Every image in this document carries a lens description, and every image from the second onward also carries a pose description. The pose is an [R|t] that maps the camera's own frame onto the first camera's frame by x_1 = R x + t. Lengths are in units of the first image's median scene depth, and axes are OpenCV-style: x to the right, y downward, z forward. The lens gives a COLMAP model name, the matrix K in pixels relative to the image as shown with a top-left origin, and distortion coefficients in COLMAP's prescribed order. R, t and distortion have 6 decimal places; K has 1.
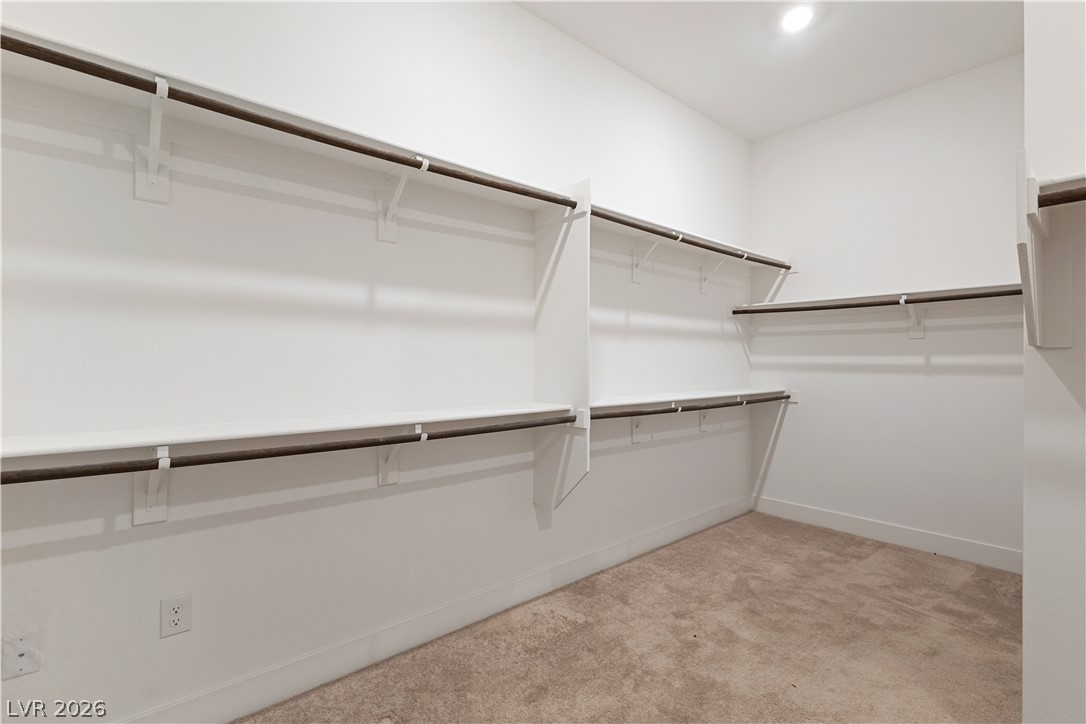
lens RADIAL K [[500.0, 0, 540.9], [0, 500.0, 360.3], [0, 0, 1]] dist [-0.004329, 0.001320]
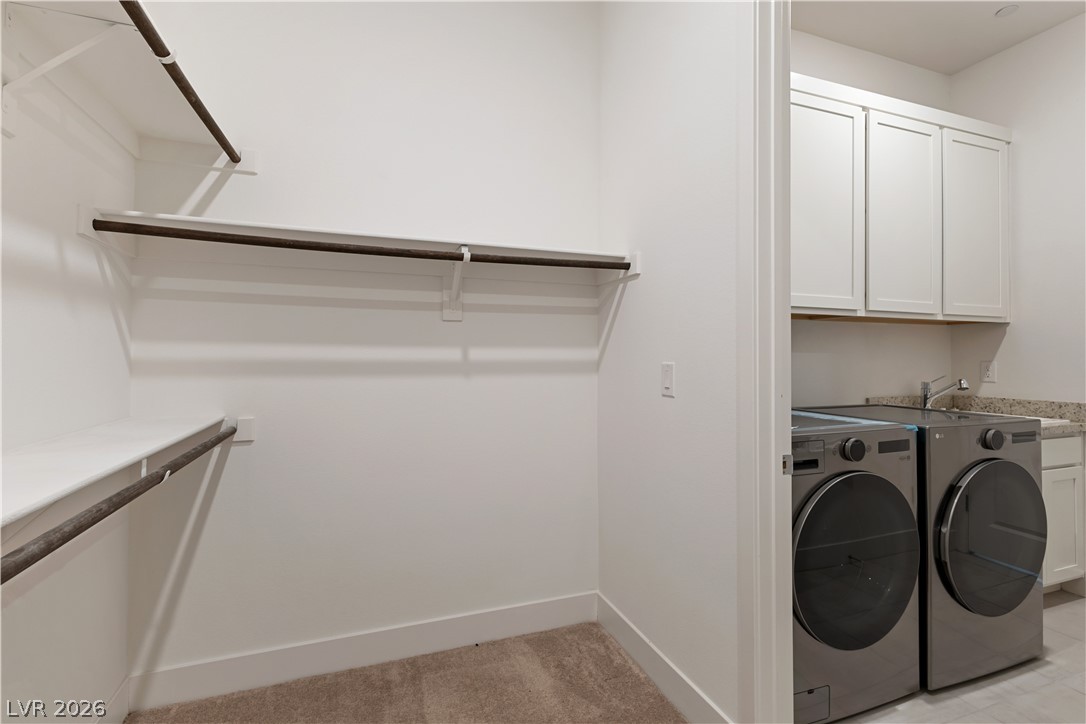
lens RADIAL K [[500.0, 0, 537.9], [0, 500.0, 348.4], [0, 0, 1]] dist [-0.004329, 0.001320]
pose [[0.345252, 0.013220, 0.938417, 0.153914], [-0.004213, 0.999913, -0.012537, -0.000106], [-0.938501, 0.000375, 0.345277, 0.570263]]
